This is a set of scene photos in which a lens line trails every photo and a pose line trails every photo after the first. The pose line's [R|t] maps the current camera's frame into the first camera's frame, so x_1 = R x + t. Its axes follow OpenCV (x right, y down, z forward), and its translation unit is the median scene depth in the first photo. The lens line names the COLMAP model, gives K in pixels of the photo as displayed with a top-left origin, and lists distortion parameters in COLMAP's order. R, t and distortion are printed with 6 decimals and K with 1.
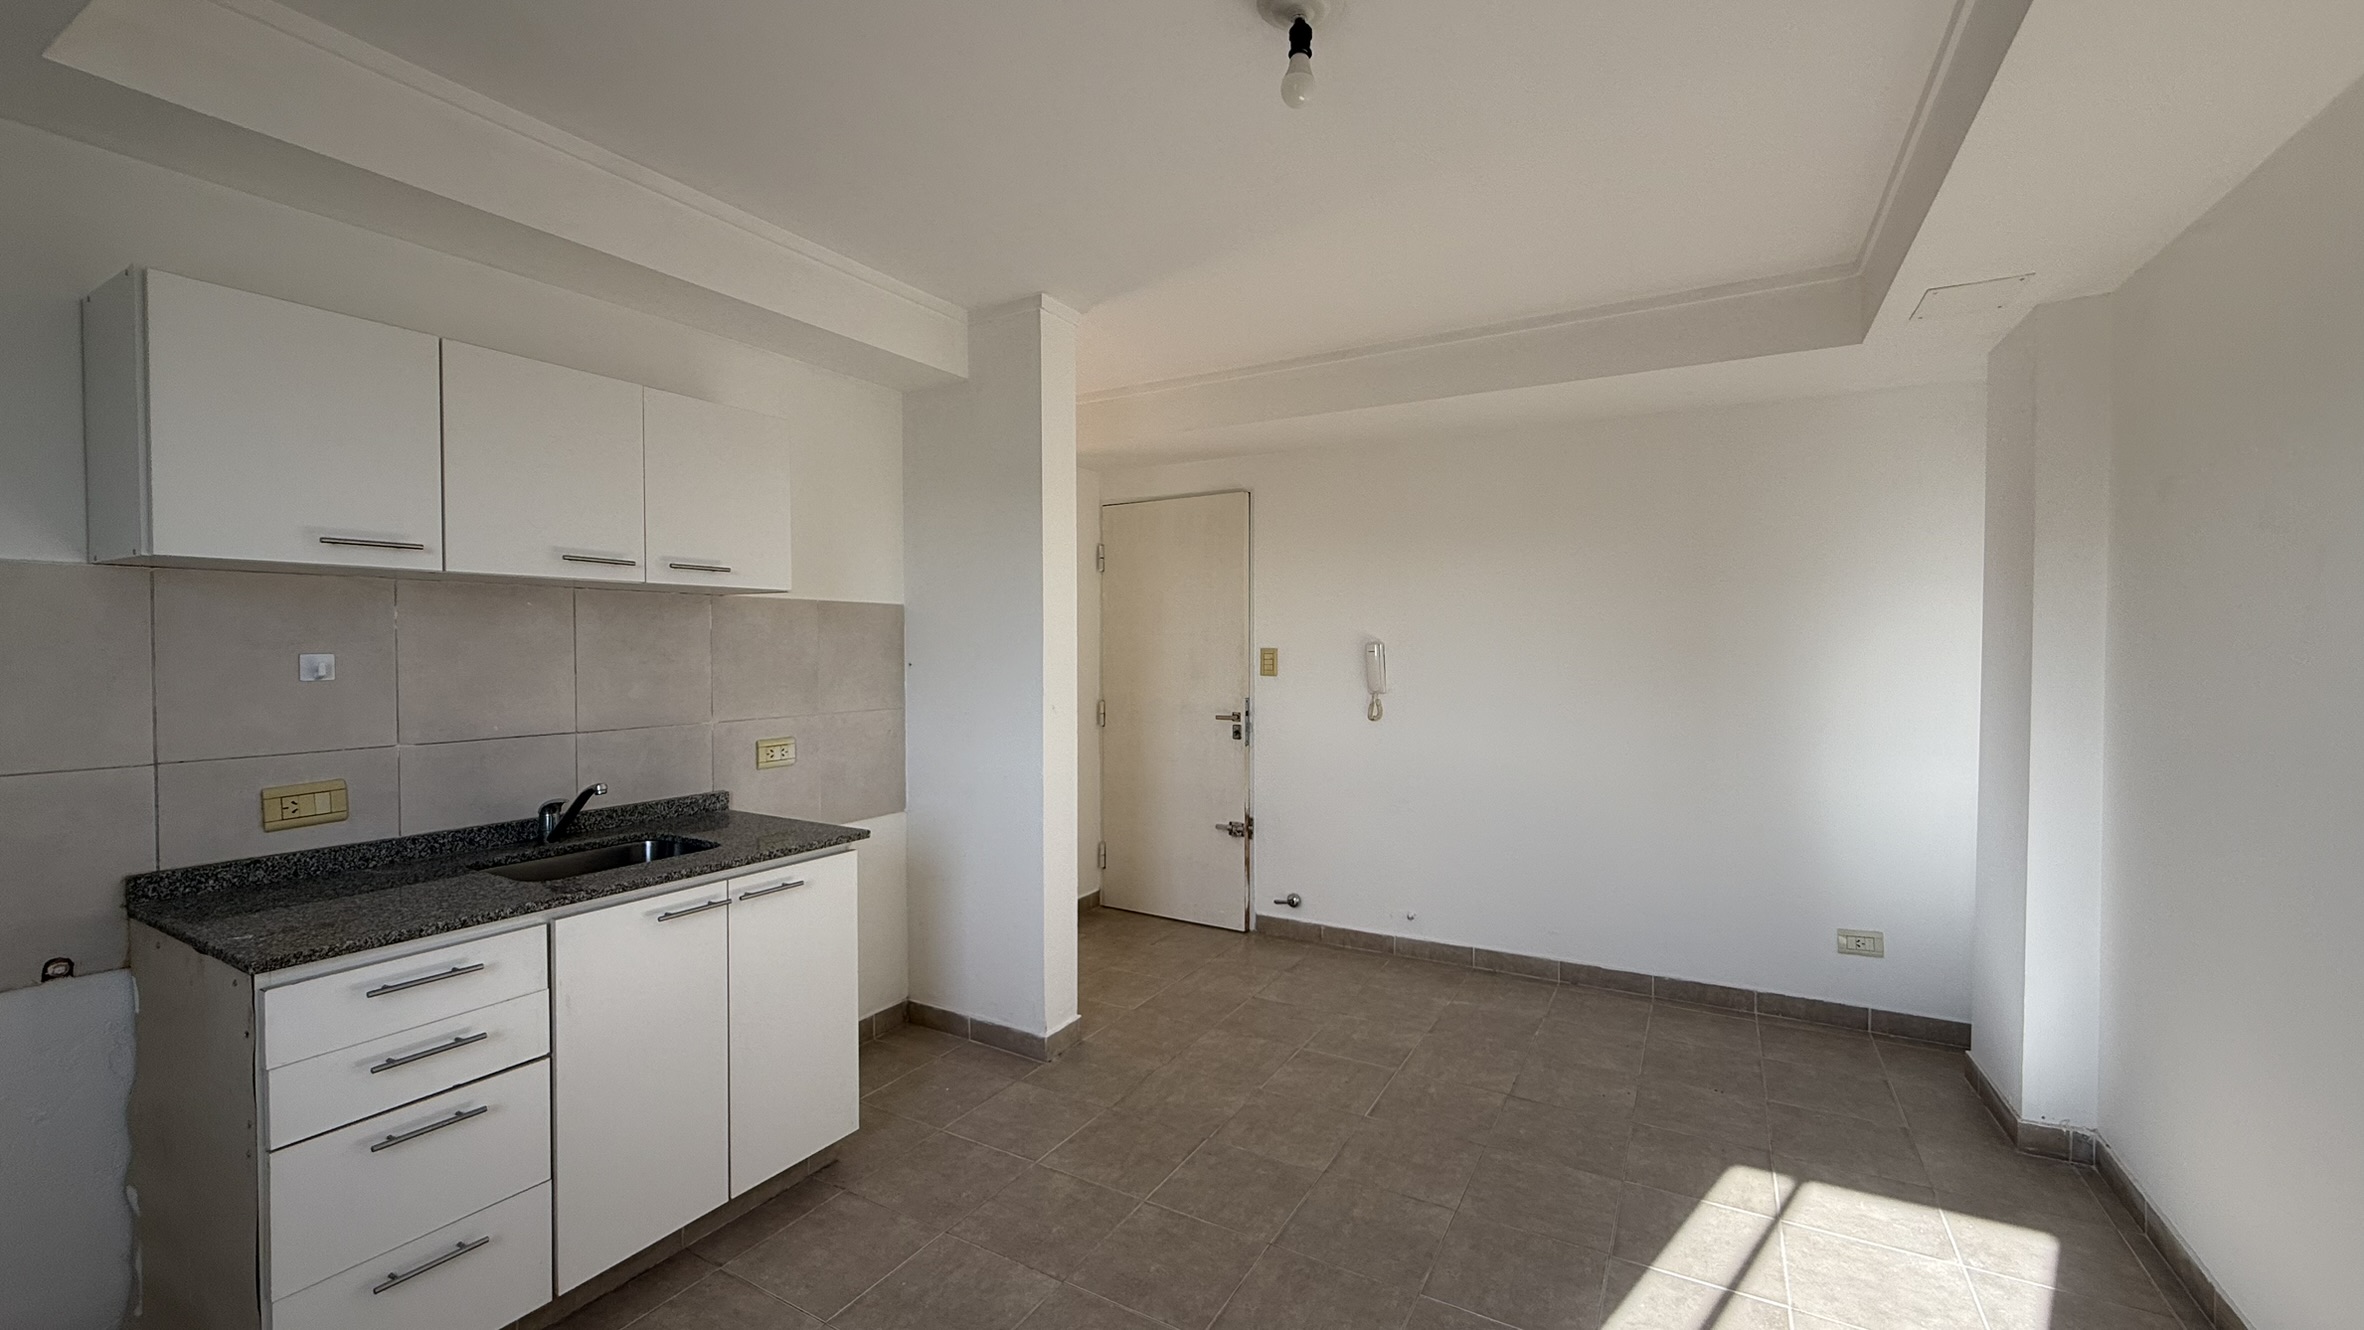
lens RADIAL K [[938.0, 0, 1175.9], [0, 938.0, 663.6], [0, 0, 1]] dist [0.000908, -0.000328]
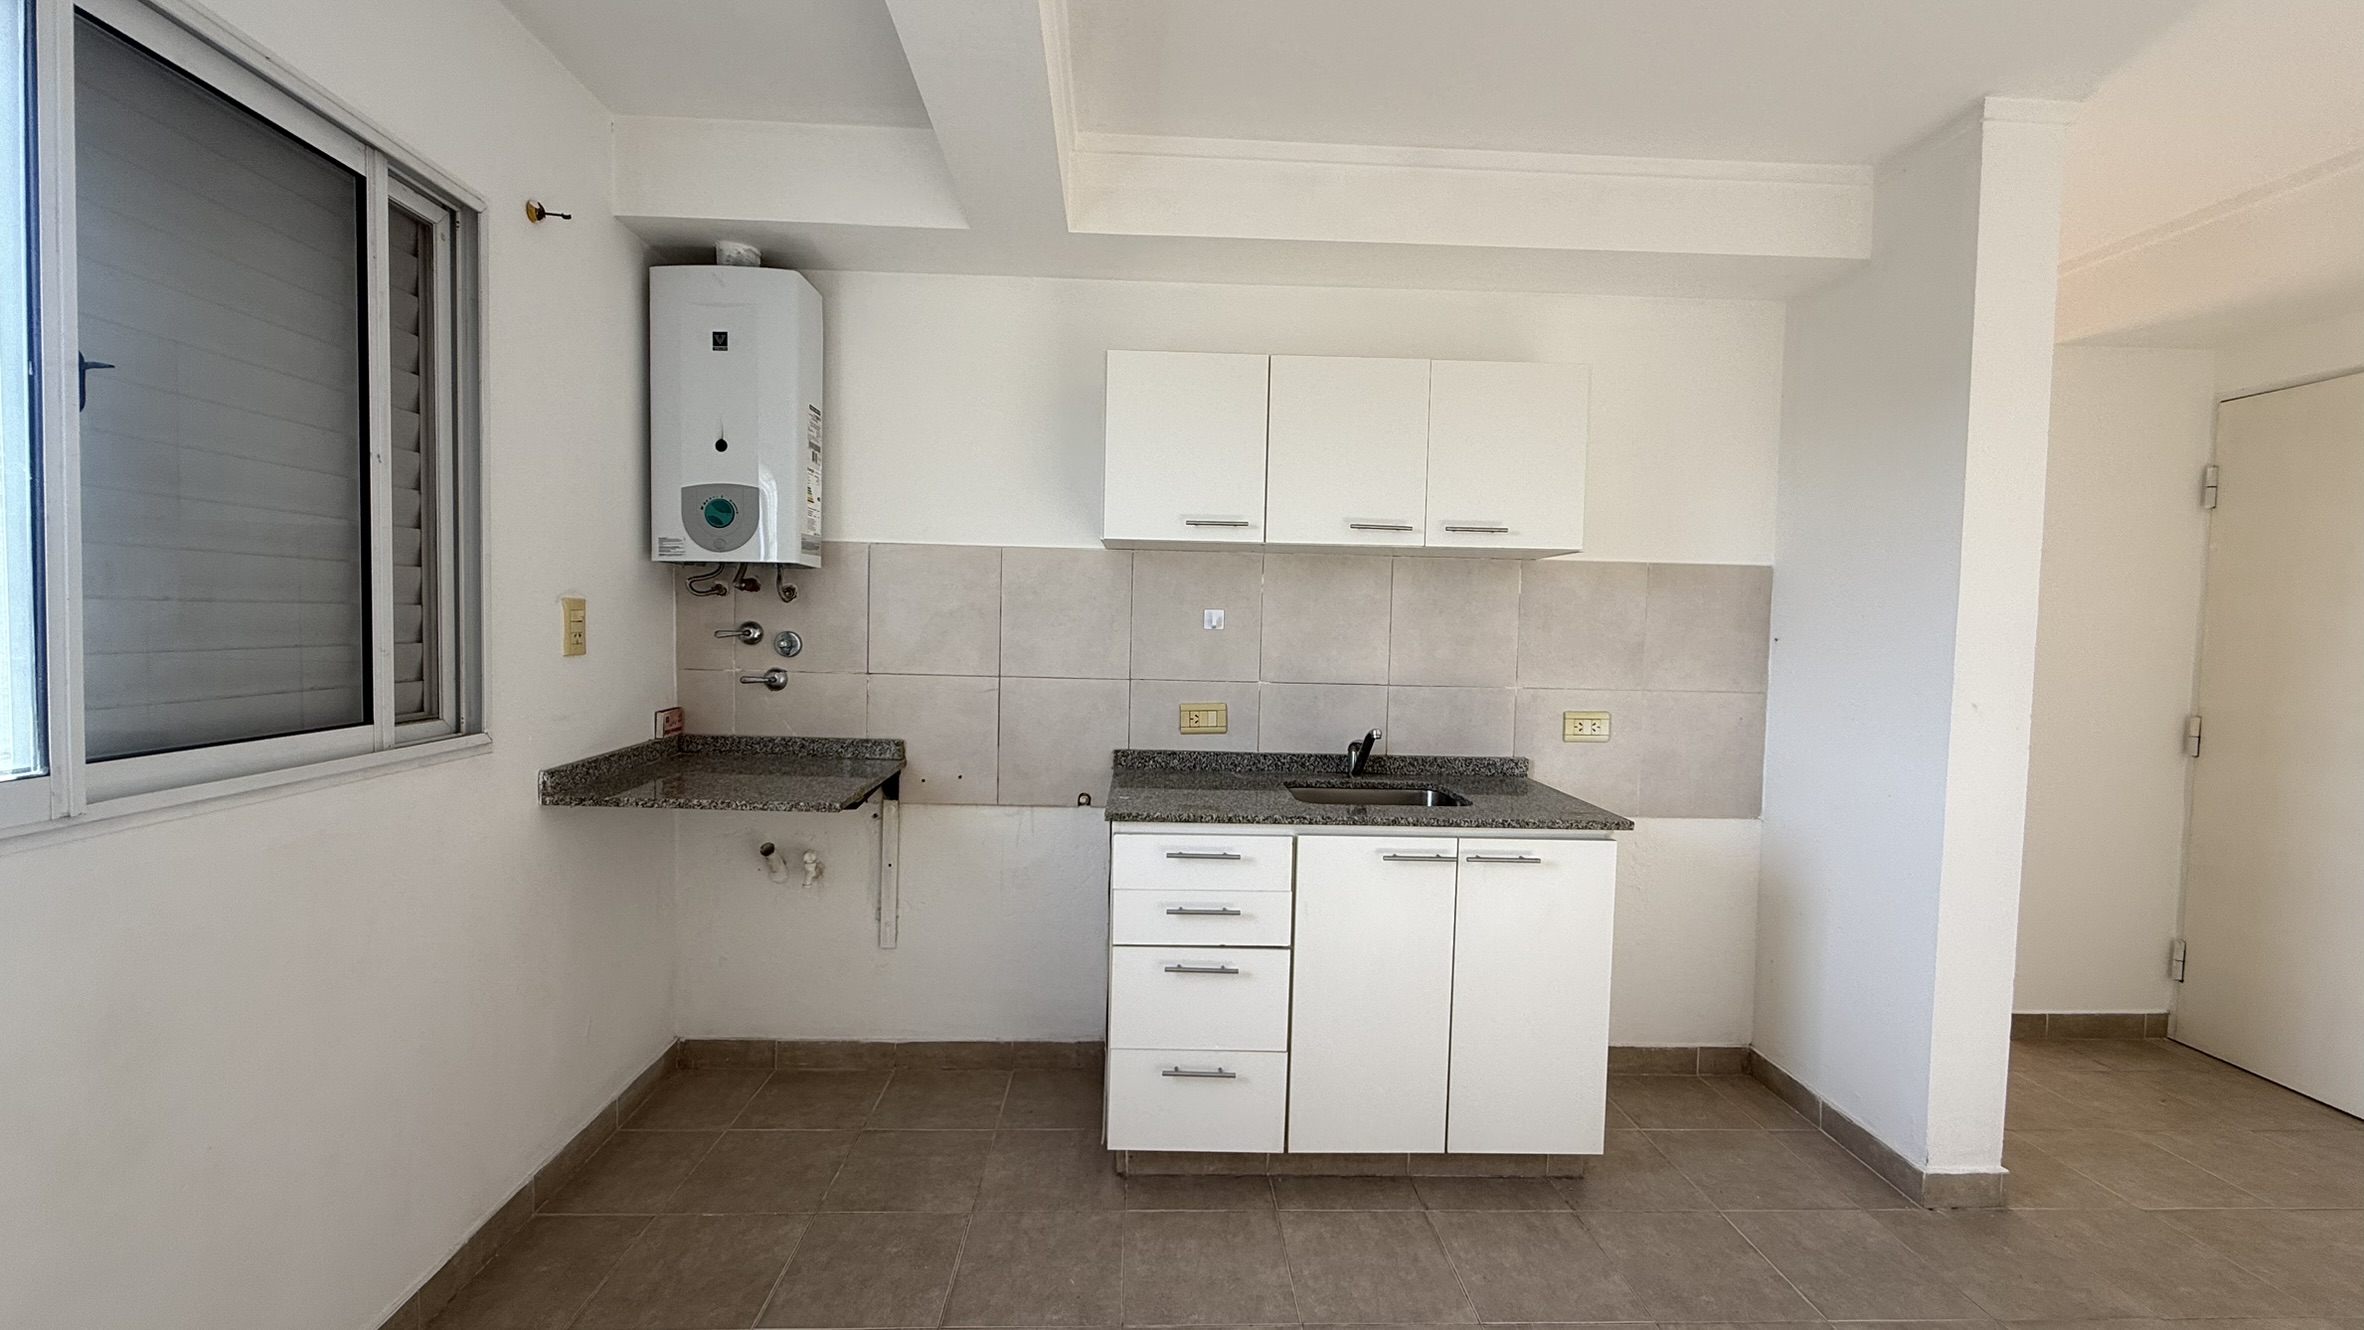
lens RADIAL K [[938.0, 0, 1175.9], [0, 938.0, 663.6], [0, 0, 1]] dist [0.000908, -0.000328]
pose [[0.531748, 0.050696, -0.845384, 0.170166], [-0.039213, 0.998610, 0.035220, 0.017751], [0.845994, 0.014422, 0.532997, 0.177404]]
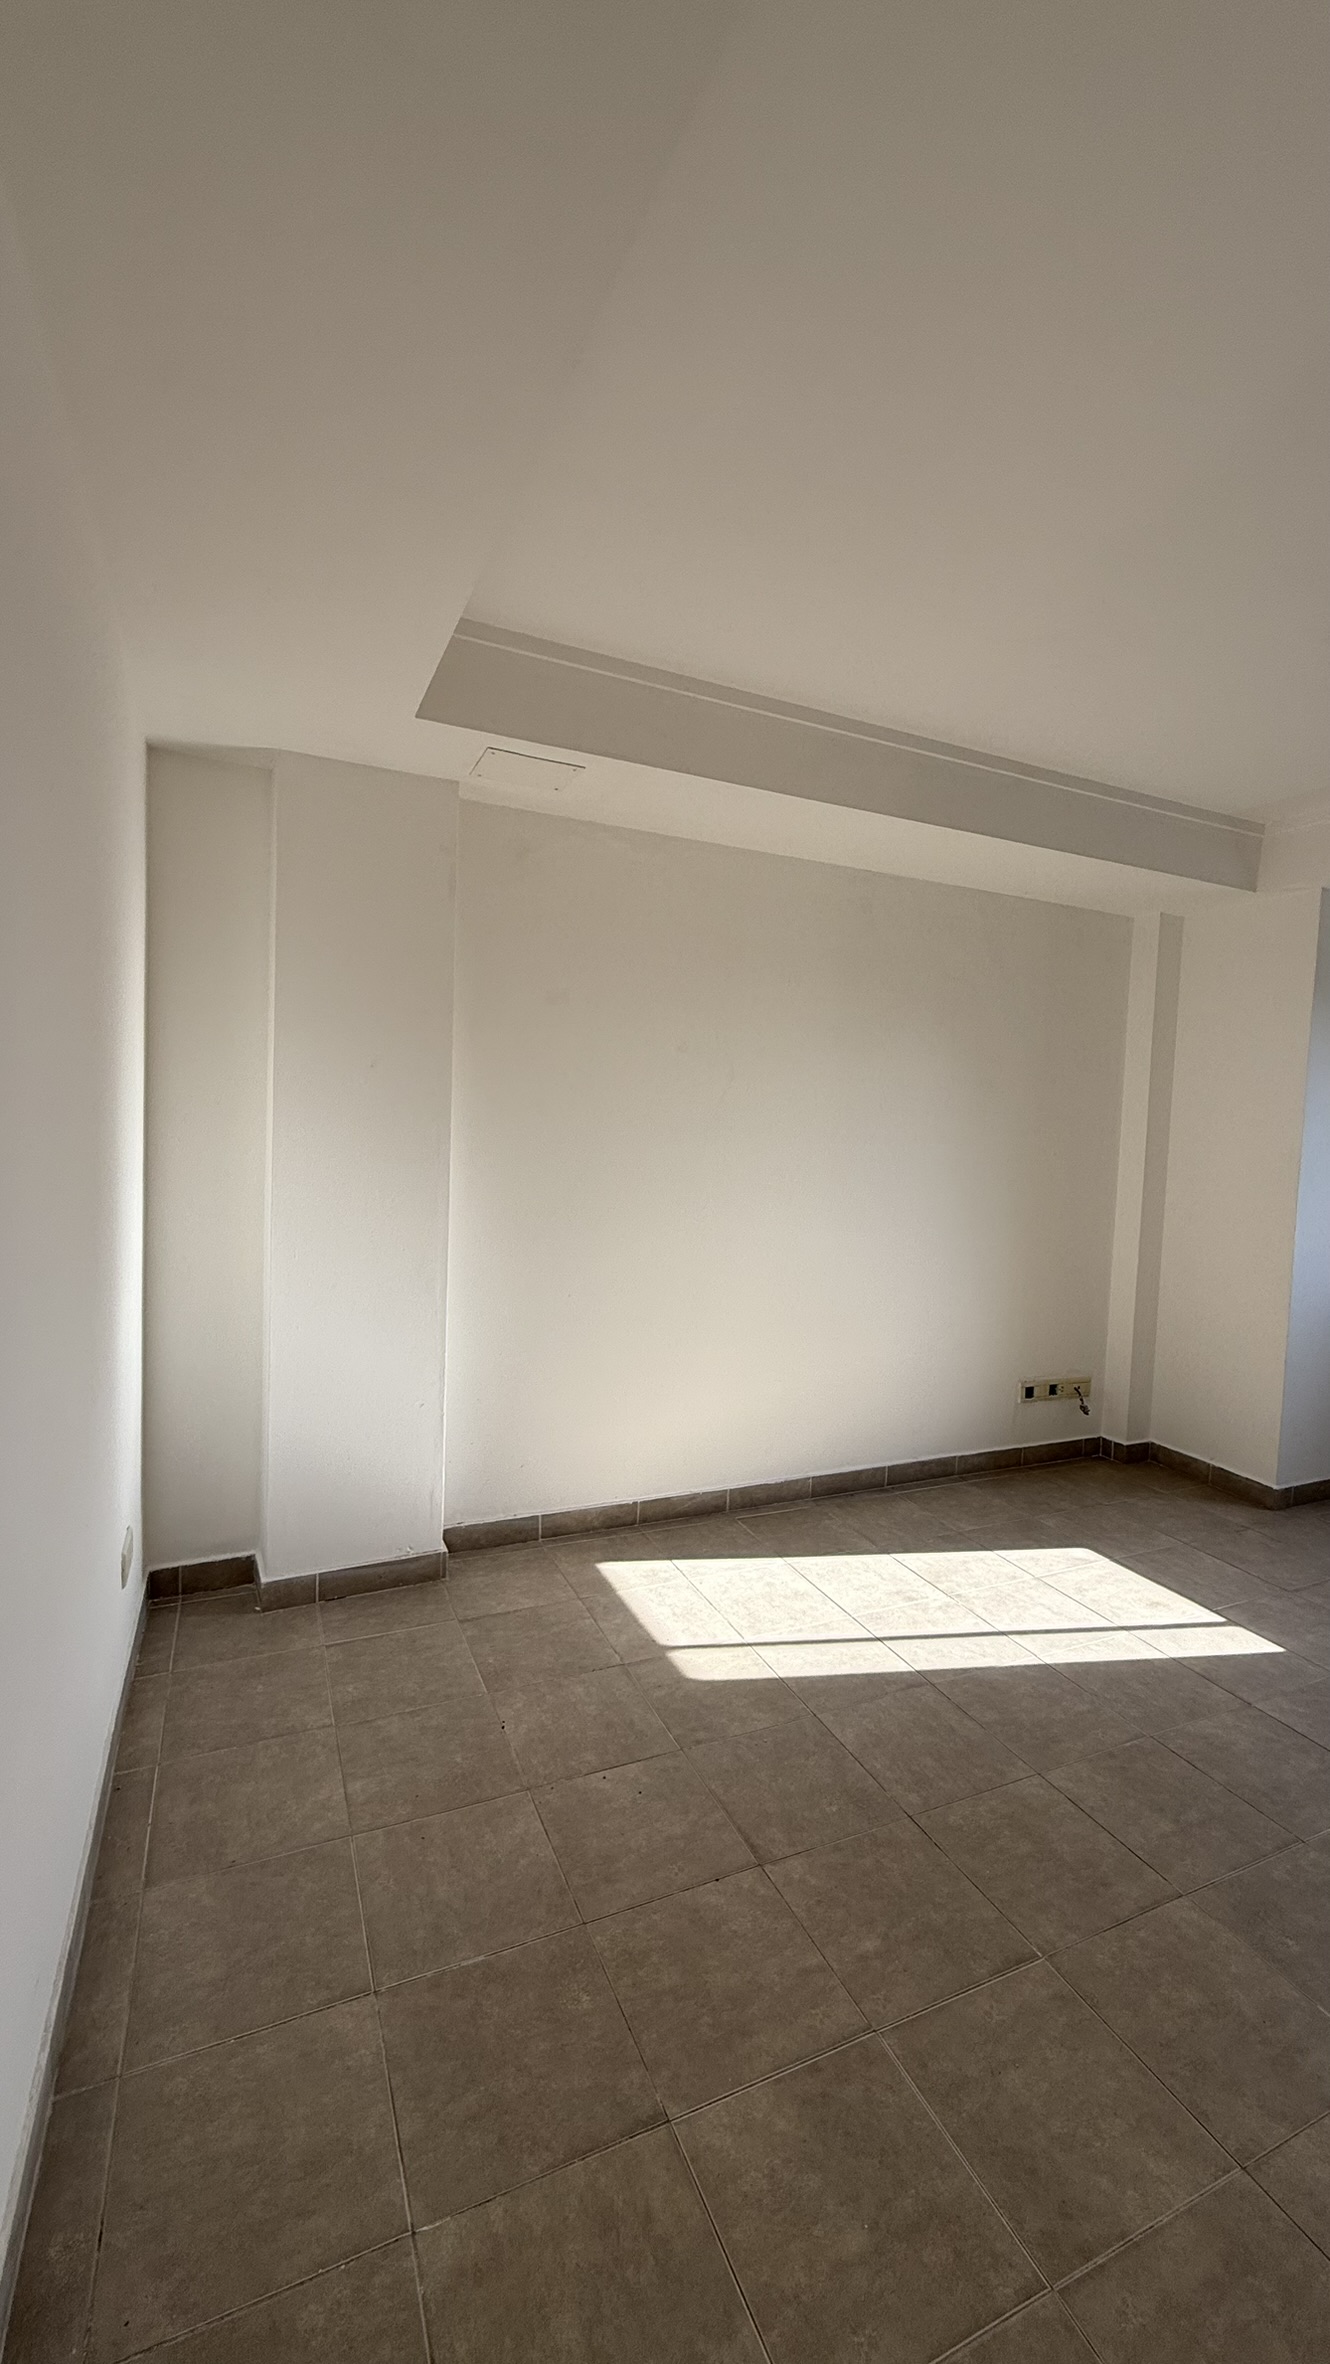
lens RADIAL K [[938.0, 0, 665.0], [0, 938.0, 1182.0], [0, 0, 1]] dist [0.000908, -0.000328]
pose [[-0.806526, -0.067315, 0.587354, 0.092990], [-0.027883, 0.996722, 0.075944, -0.023761], [-0.590541, 0.044874, -0.805759, 1.721578]]
